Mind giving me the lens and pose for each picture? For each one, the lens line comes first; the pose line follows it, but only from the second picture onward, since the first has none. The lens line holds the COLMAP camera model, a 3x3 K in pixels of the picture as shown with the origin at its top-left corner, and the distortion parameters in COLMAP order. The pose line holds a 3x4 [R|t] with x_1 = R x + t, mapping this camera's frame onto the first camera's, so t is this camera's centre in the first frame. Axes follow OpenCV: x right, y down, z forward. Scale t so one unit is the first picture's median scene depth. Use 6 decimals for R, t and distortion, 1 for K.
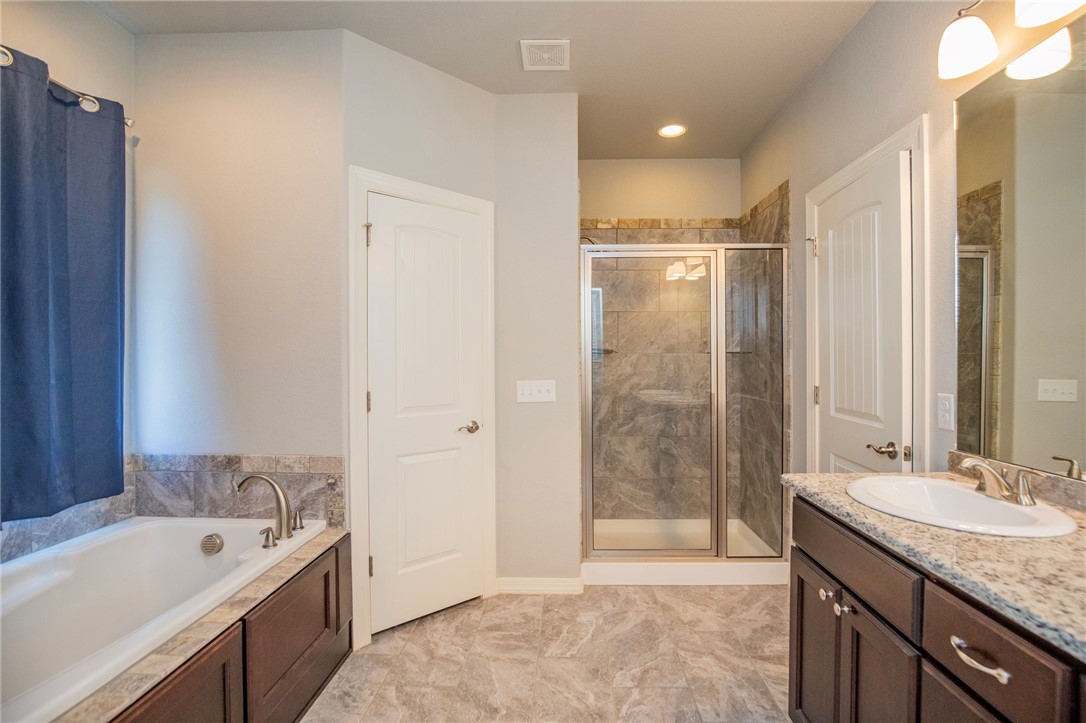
lens RADIAL K [[500.7, 0, 545.9], [0, 500.7, 360.1], [0, 0, 1]] dist [-0.026552, 0.001801]
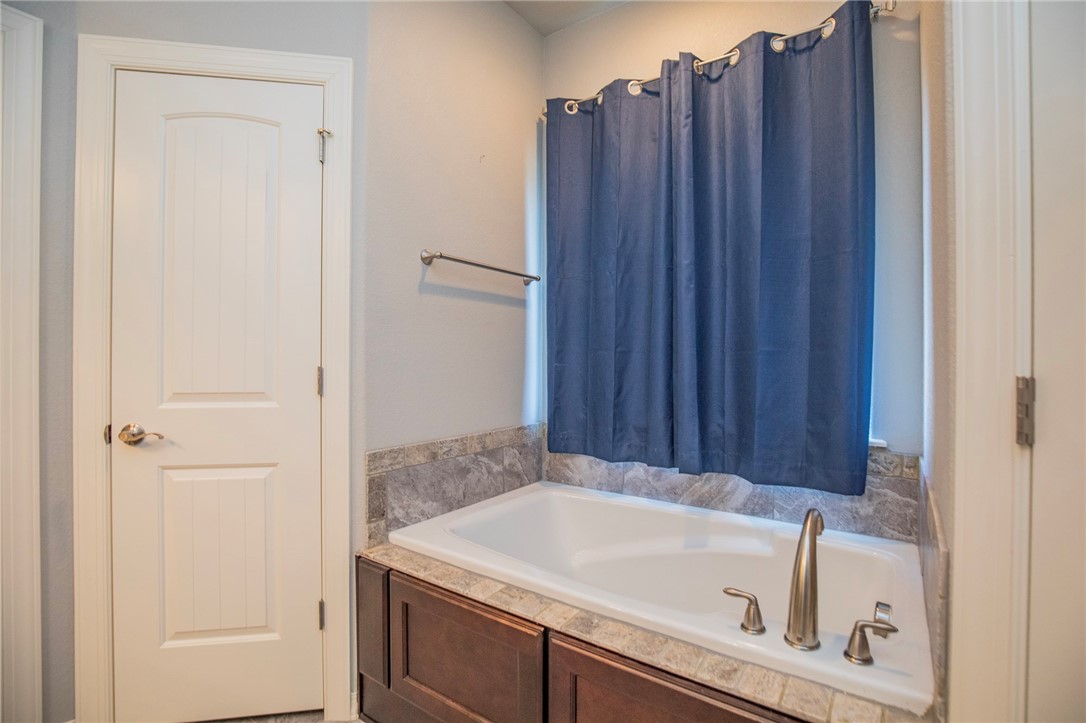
lens RADIAL K [[500.7, 0, 551.6], [0, 500.7, 358.7], [0, 0, 1]] dist [-0.026552, 0.001801]
pose [[-0.530021, -0.001190, -0.847984, 0.064127], [-0.003577, 0.999993, 0.000833, 0.069247], [0.847977, 0.003475, -0.530022, 1.247119]]
